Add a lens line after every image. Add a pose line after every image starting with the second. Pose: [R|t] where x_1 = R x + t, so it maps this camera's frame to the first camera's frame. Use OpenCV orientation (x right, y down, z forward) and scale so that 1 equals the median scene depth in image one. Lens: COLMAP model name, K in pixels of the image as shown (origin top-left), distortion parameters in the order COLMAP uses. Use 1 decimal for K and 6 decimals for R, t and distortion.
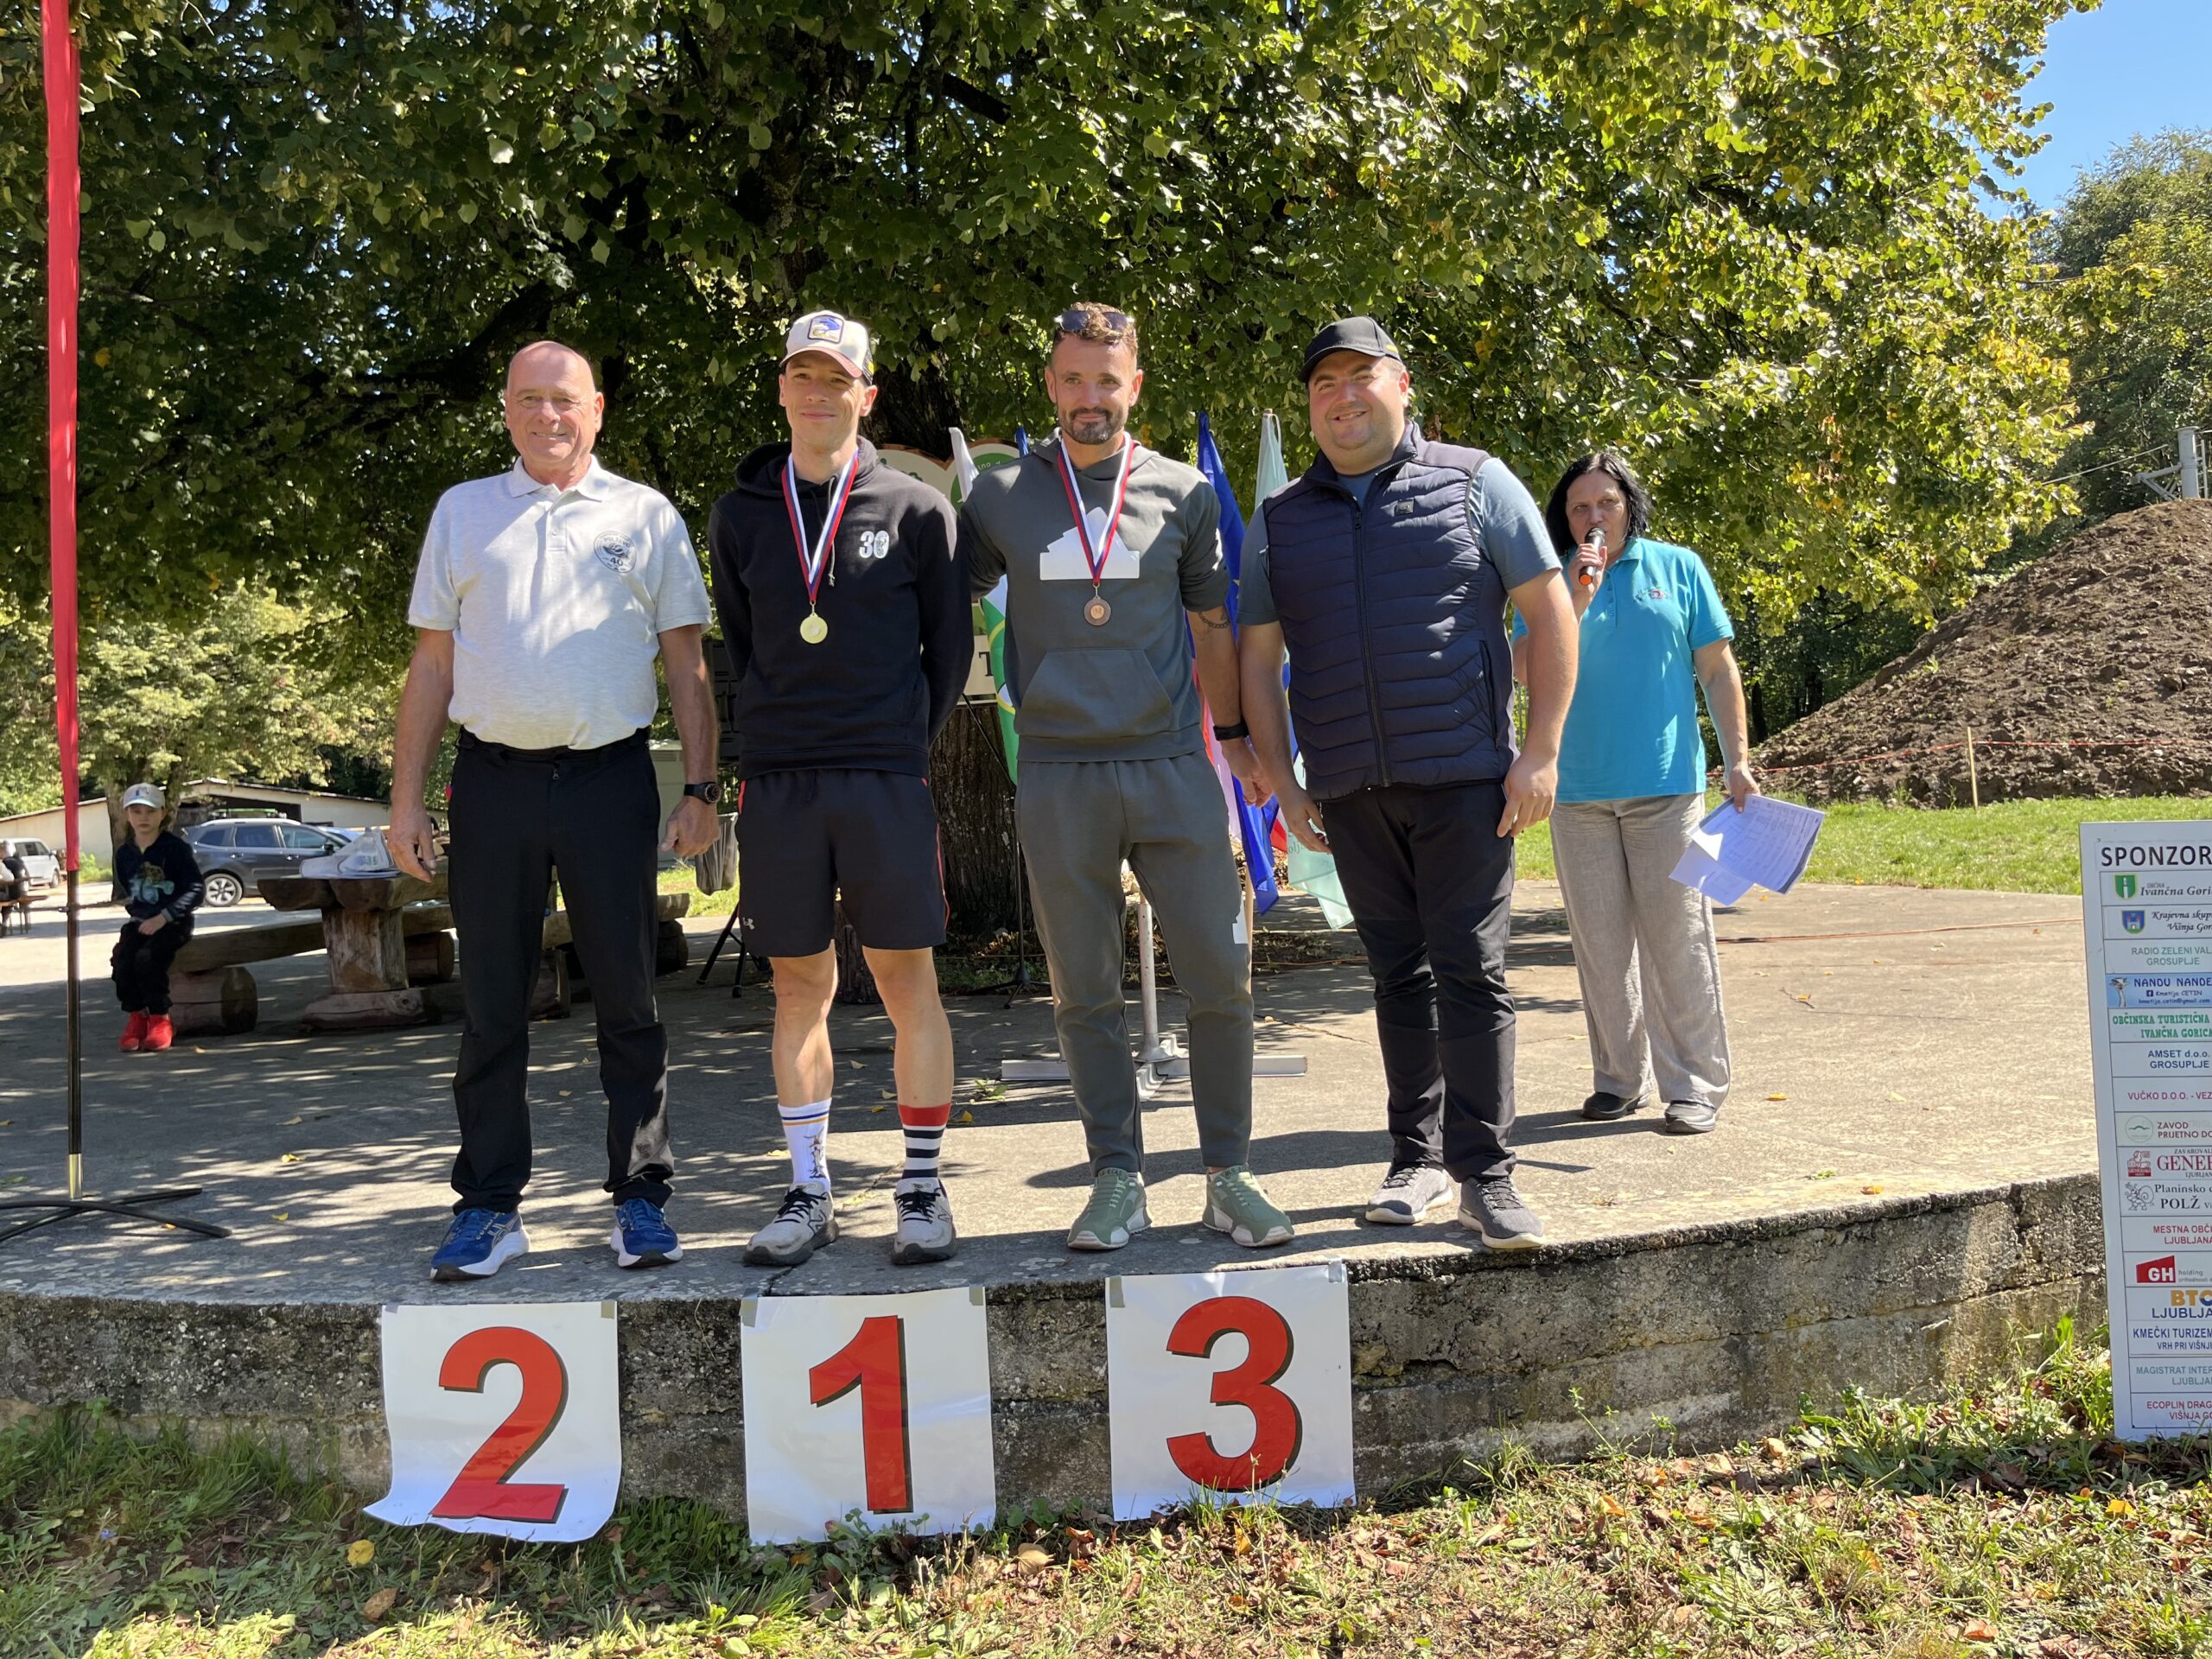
lens RADIAL K [[1676.9, 0, 1115.4], [0, 1676.9, 847.4], [0, 0, 1]] dist [0.024141, 0.007096]
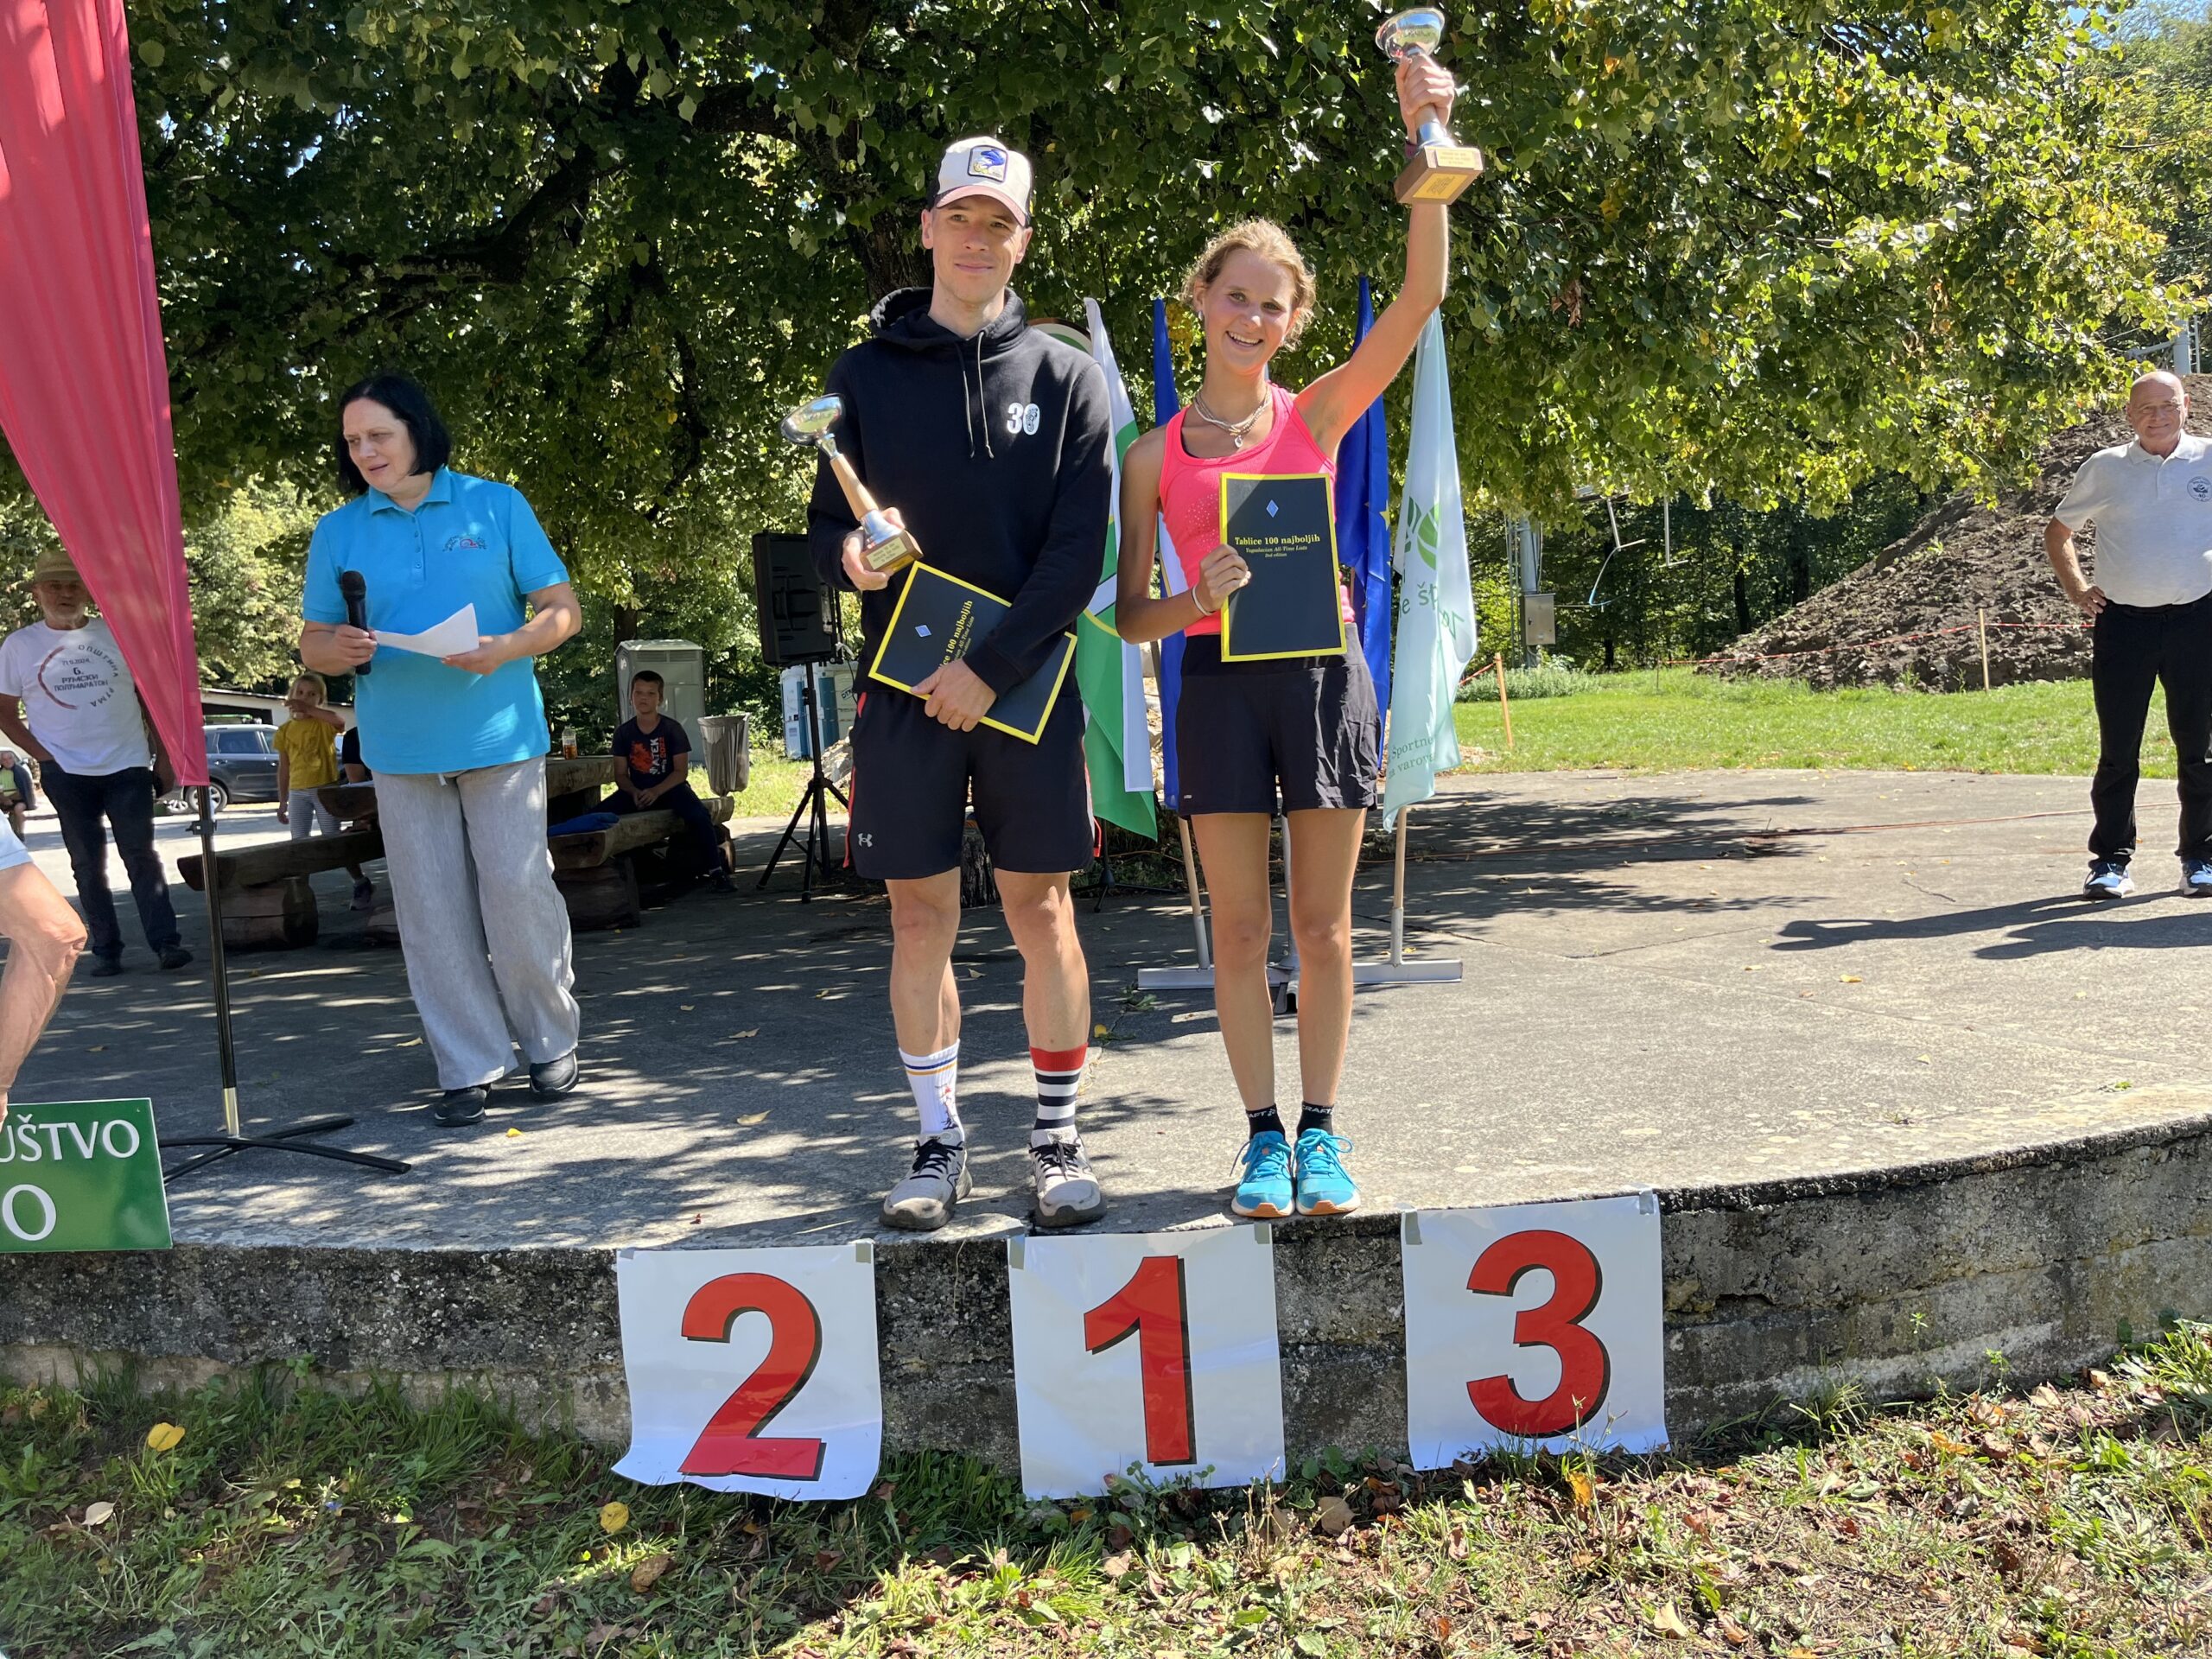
lens RADIAL K [[1660.7, 0, 1087.7], [0, 1660.7, 828.2], [0, 0, 1]] dist [0.076692, -0.099721]
pose [[0.999899, -0.013294, 0.004961, -0.175505], [0.013022, 0.998597, 0.051325, -0.004389], [-0.005637, -0.051256, 0.998670, 0.089917]]
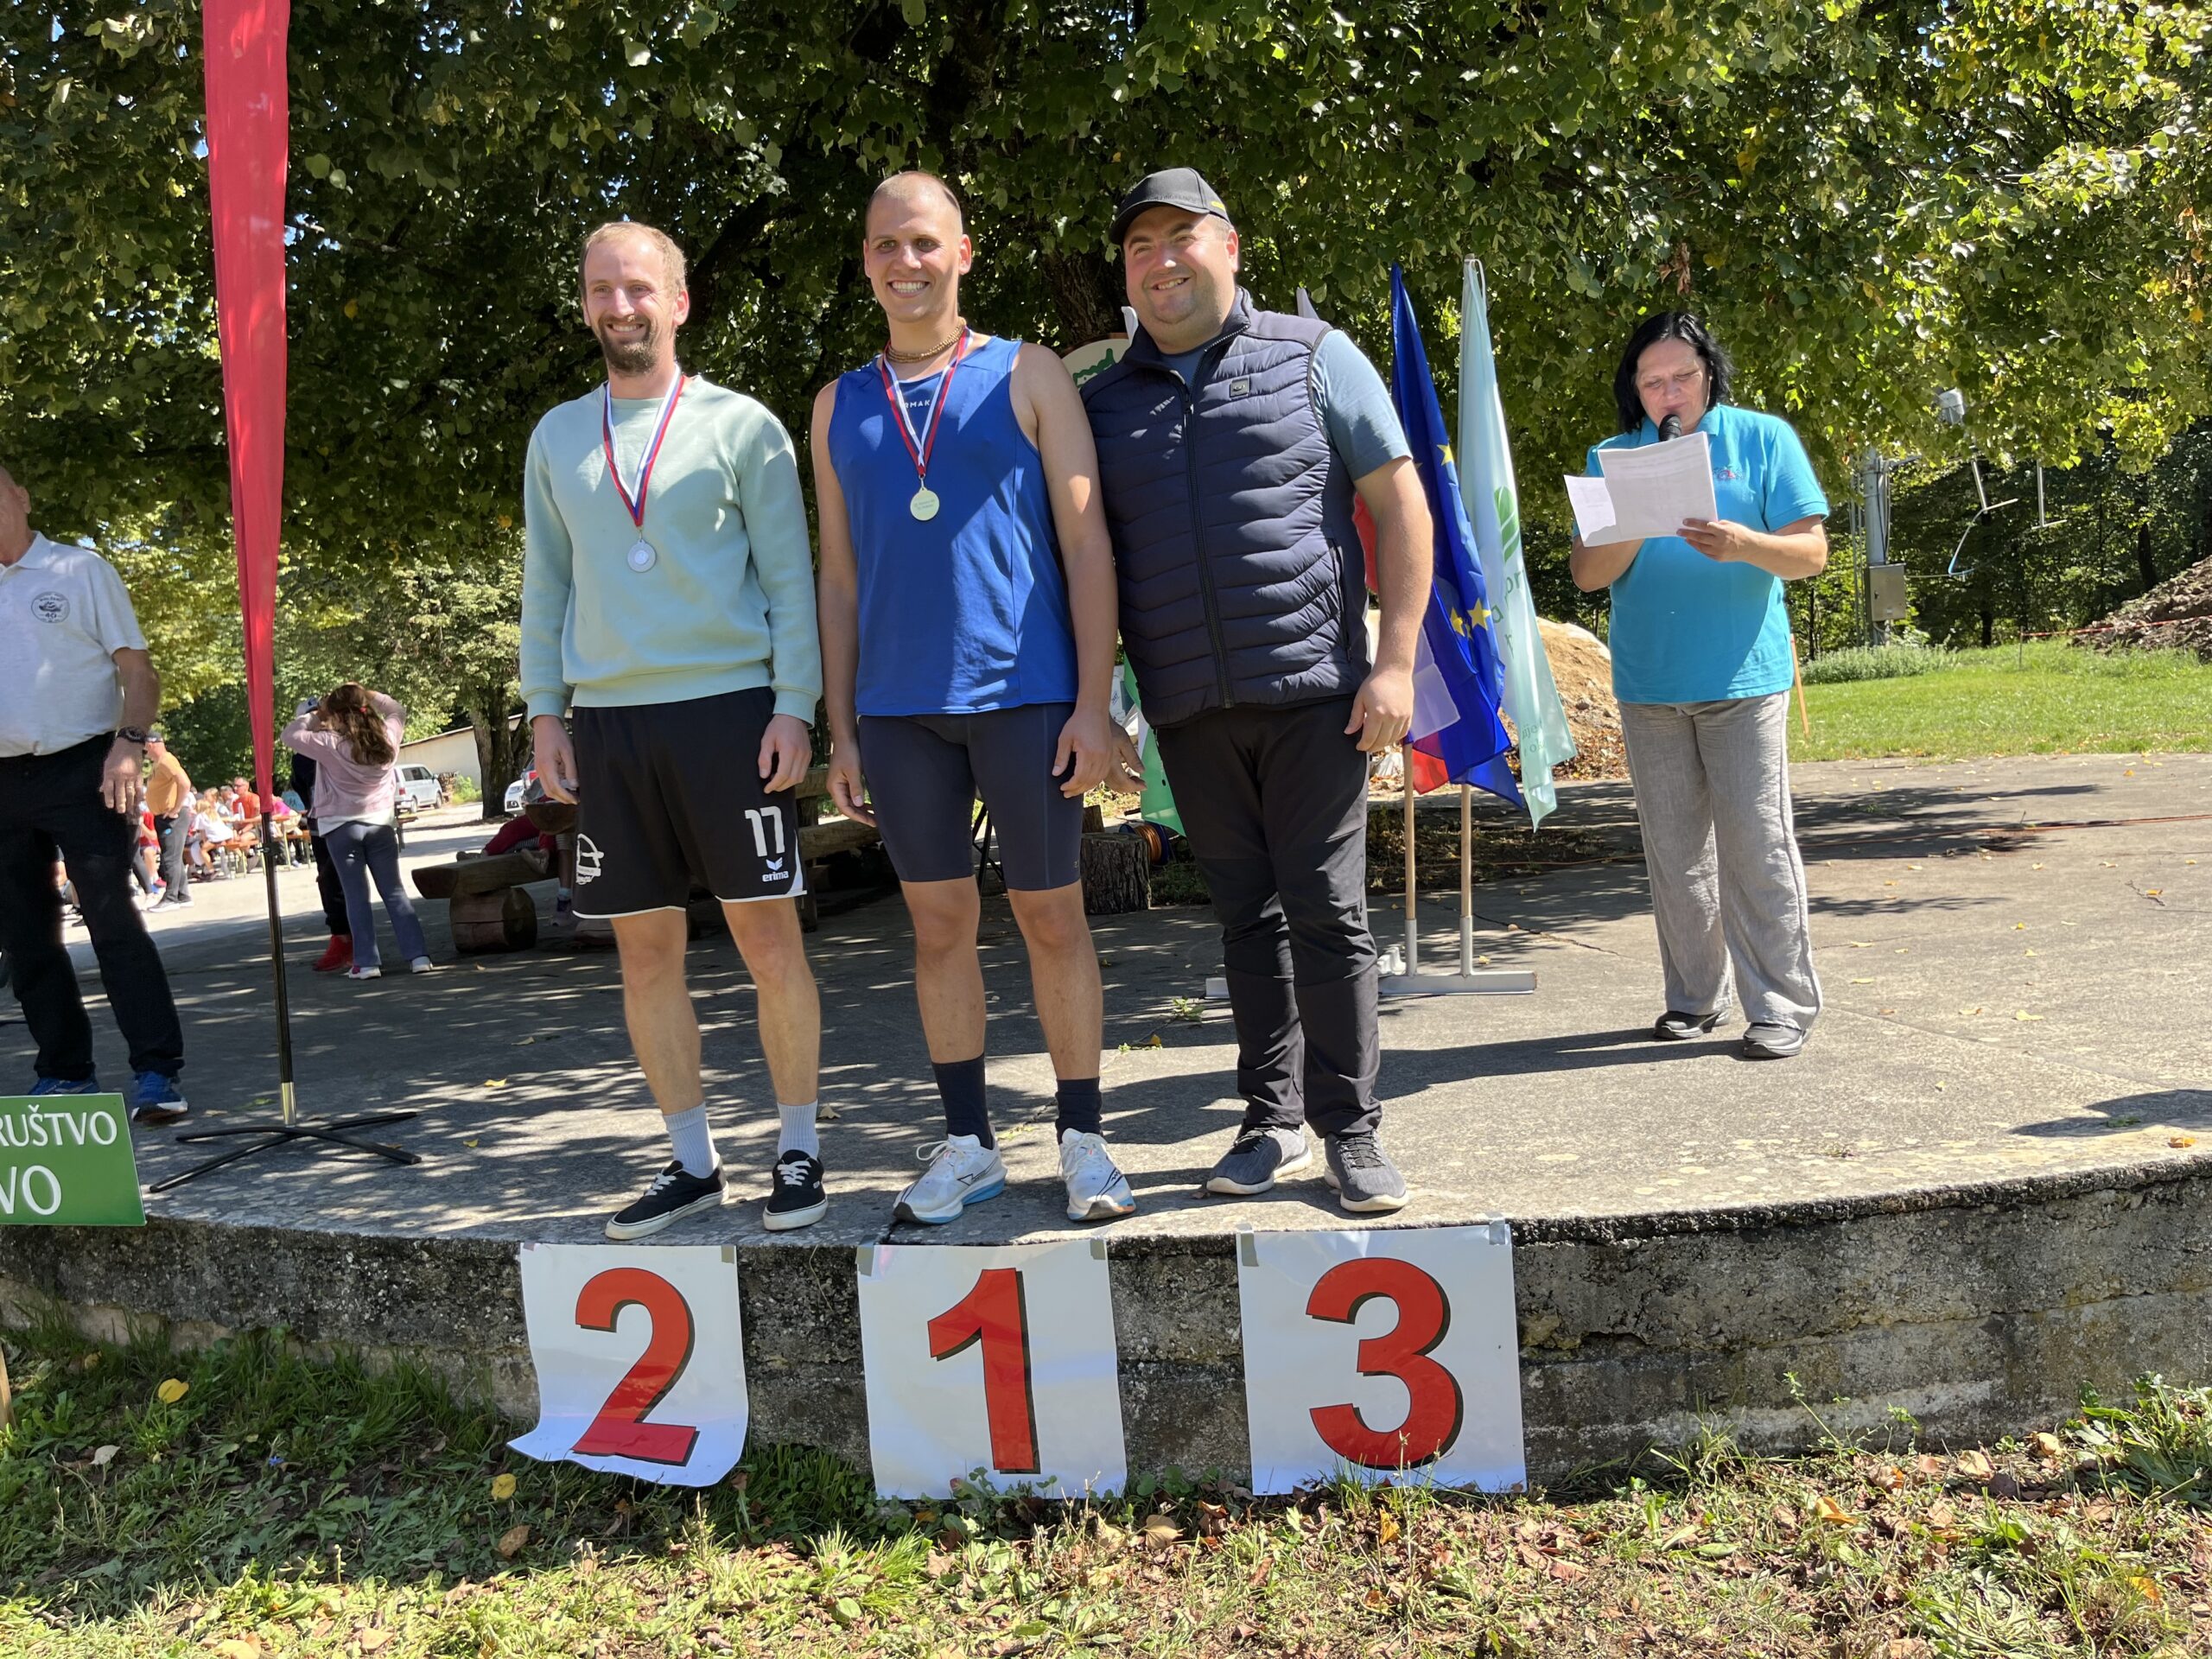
lens RADIAL K [[1668.2, 0, 1081.4], [0, 1668.2, 843.3], [0, 0, 1]] dist [0.079078, -0.108454]
pose [[0.979555, -0.023869, -0.199757, 0.096910], [0.035826, 0.997762, 0.056460, -0.010051], [0.197962, -0.062463, 0.978217, 0.100225]]
